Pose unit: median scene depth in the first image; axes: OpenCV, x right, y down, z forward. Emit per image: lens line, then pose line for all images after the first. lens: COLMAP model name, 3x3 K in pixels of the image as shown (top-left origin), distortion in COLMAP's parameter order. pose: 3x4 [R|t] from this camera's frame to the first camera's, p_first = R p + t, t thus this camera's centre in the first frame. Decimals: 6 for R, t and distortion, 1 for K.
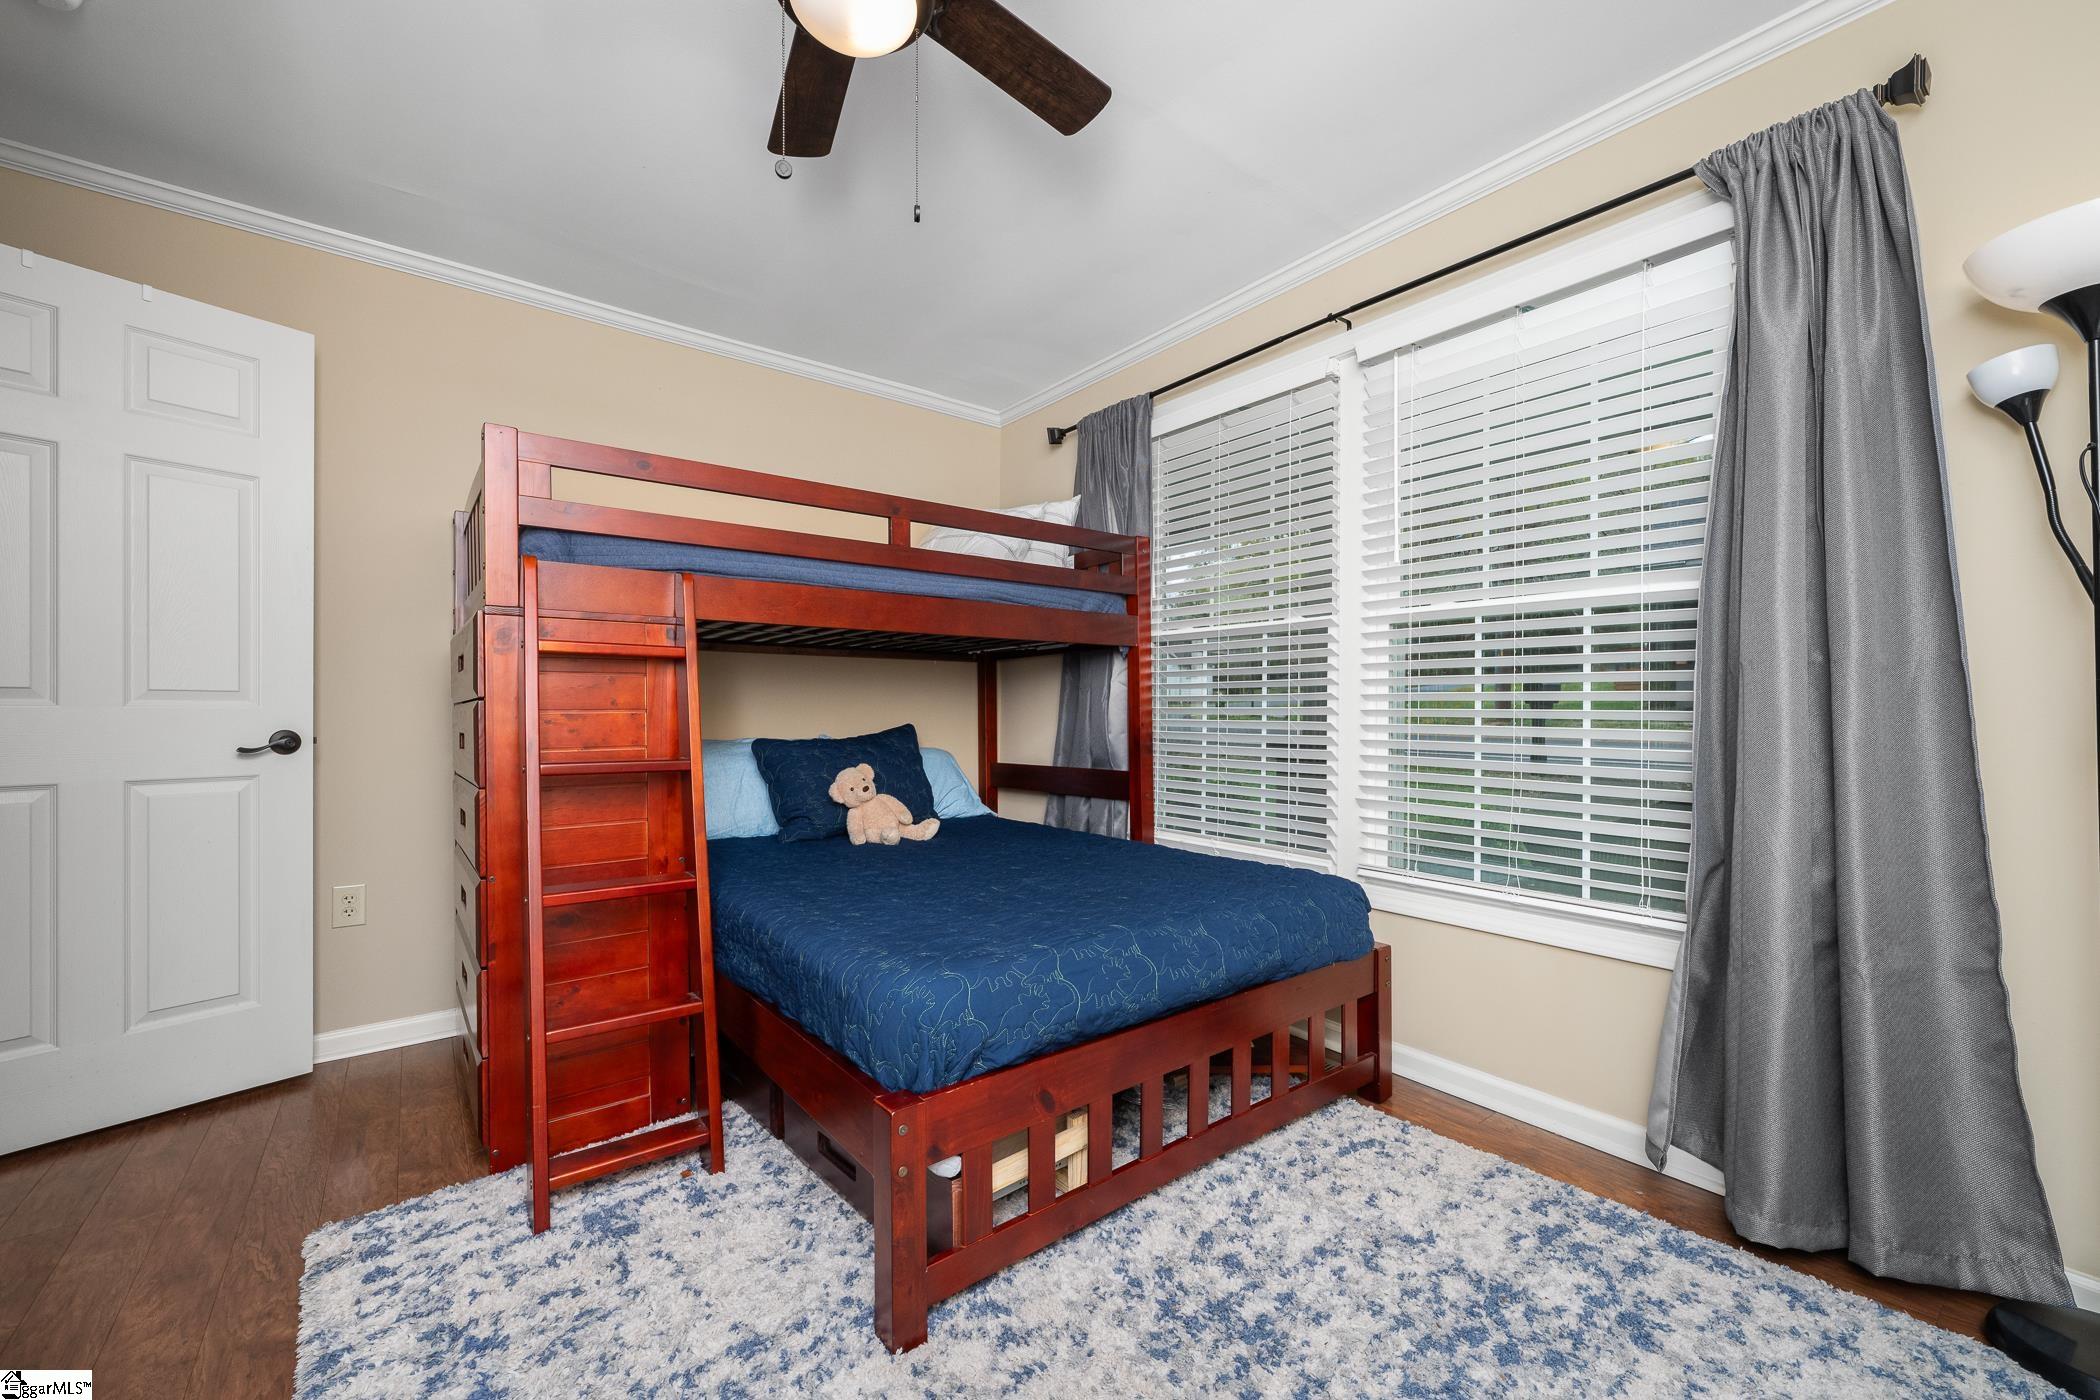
lens RADIAL K [[839.9, 0, 1044.3], [0, 839.9, 712.6], [0, 0, 1]] dist [-0.001477, -0.000246]
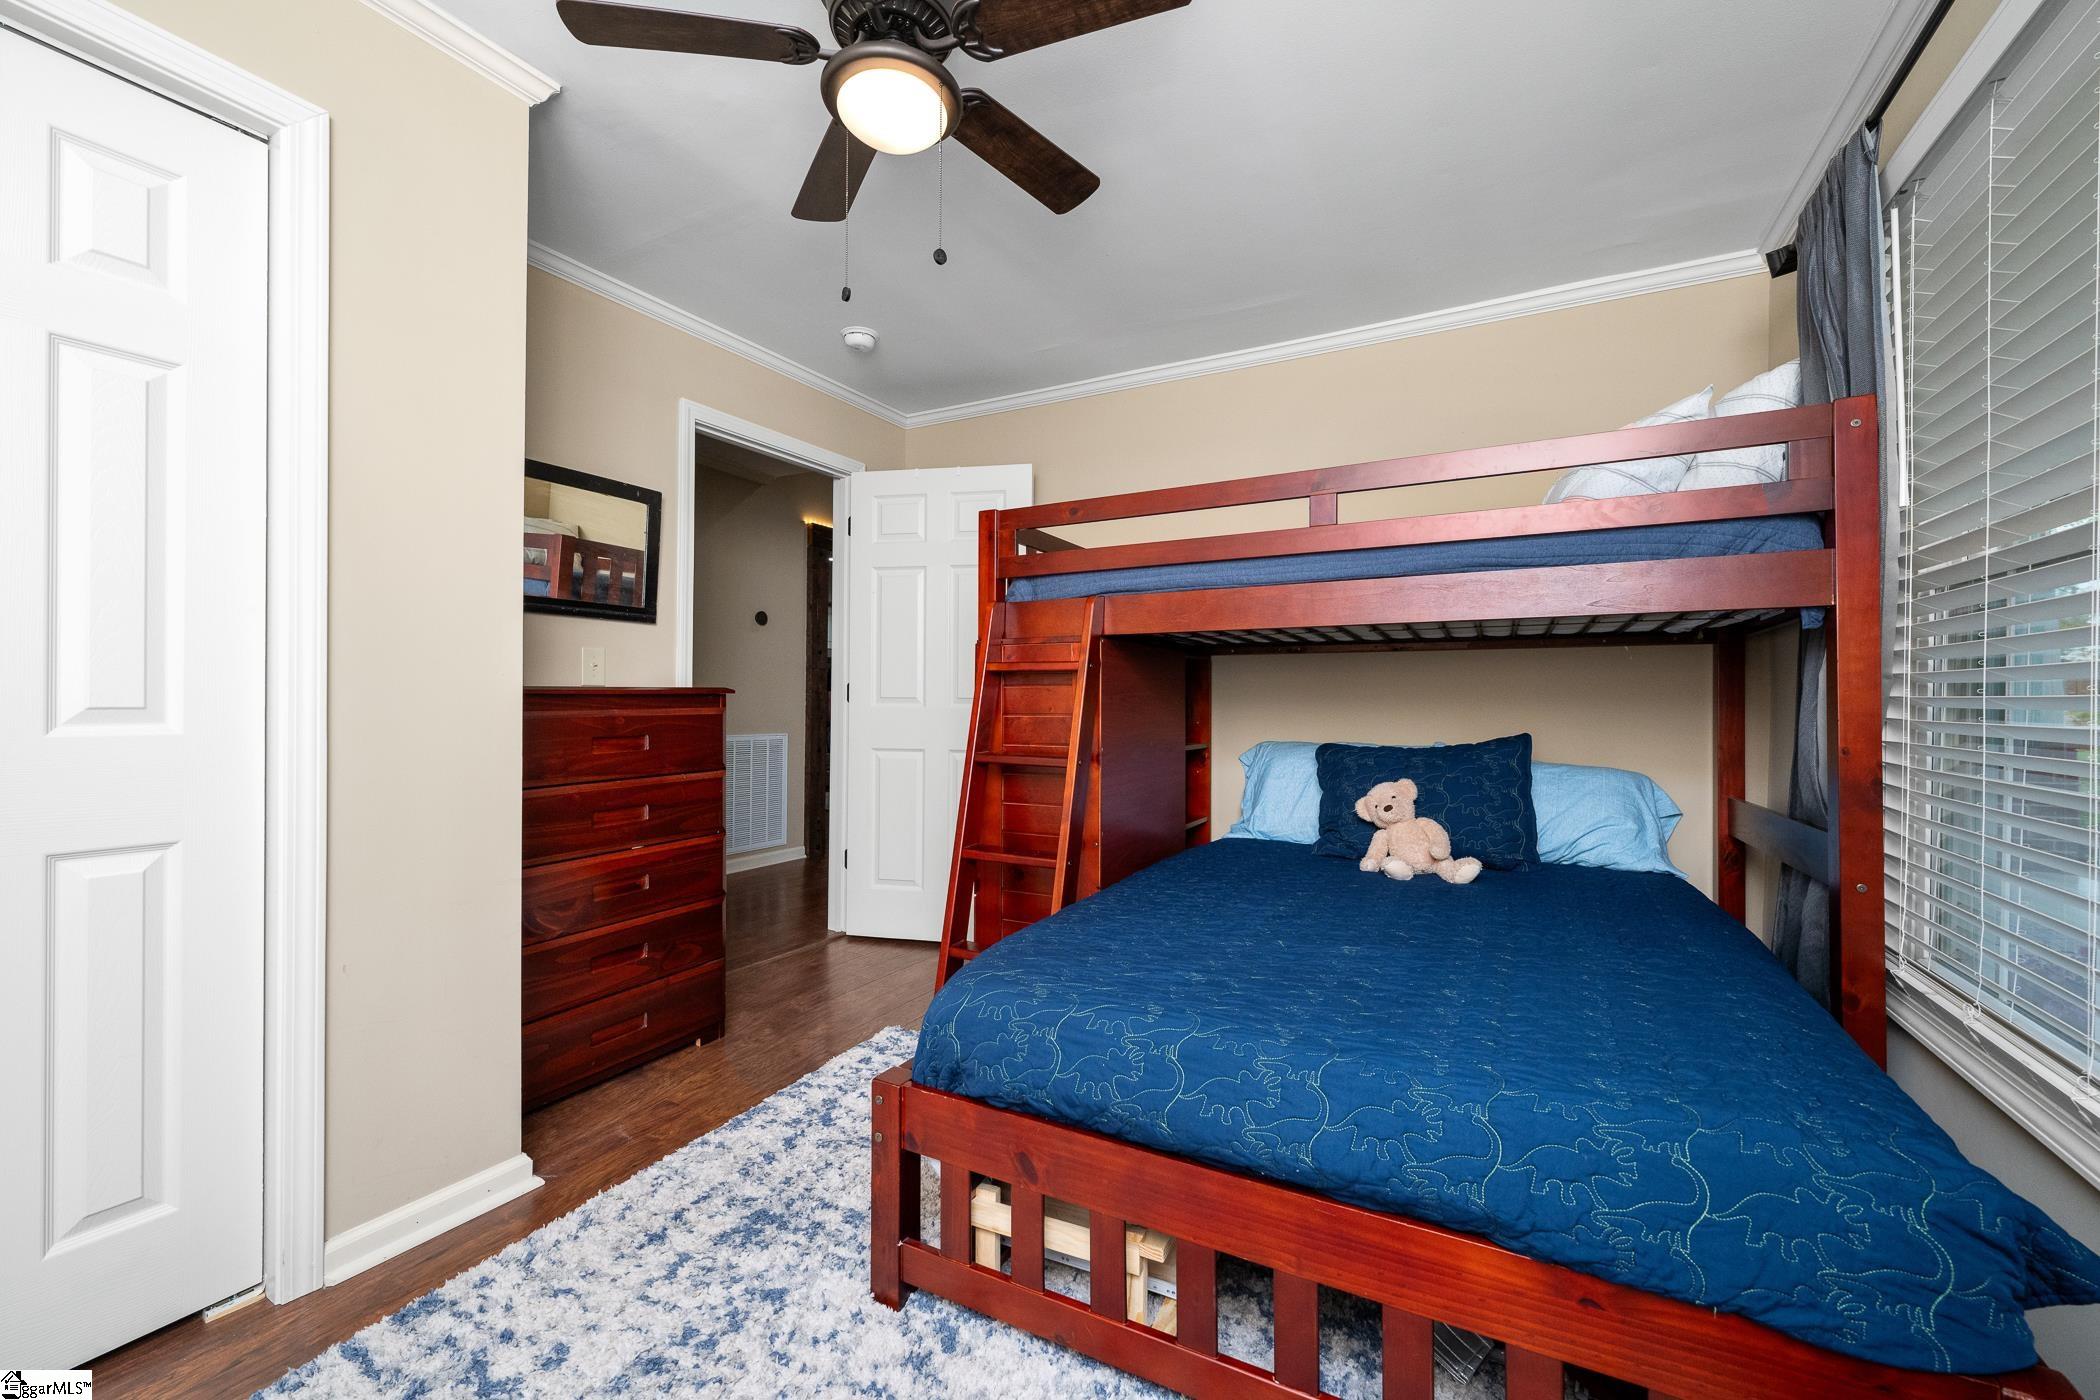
lens RADIAL K [[839.9, 0, 1046.4], [0, 839.9, 692.5], [0, 0, 1]] dist [-0.001477, -0.000246]
pose [[0.394996, -0.002244, -0.918680, 0.824754], [-0.008589, 0.999944, -0.006135, -0.035115], [0.918643, 0.010314, 0.394955, 0.659010]]
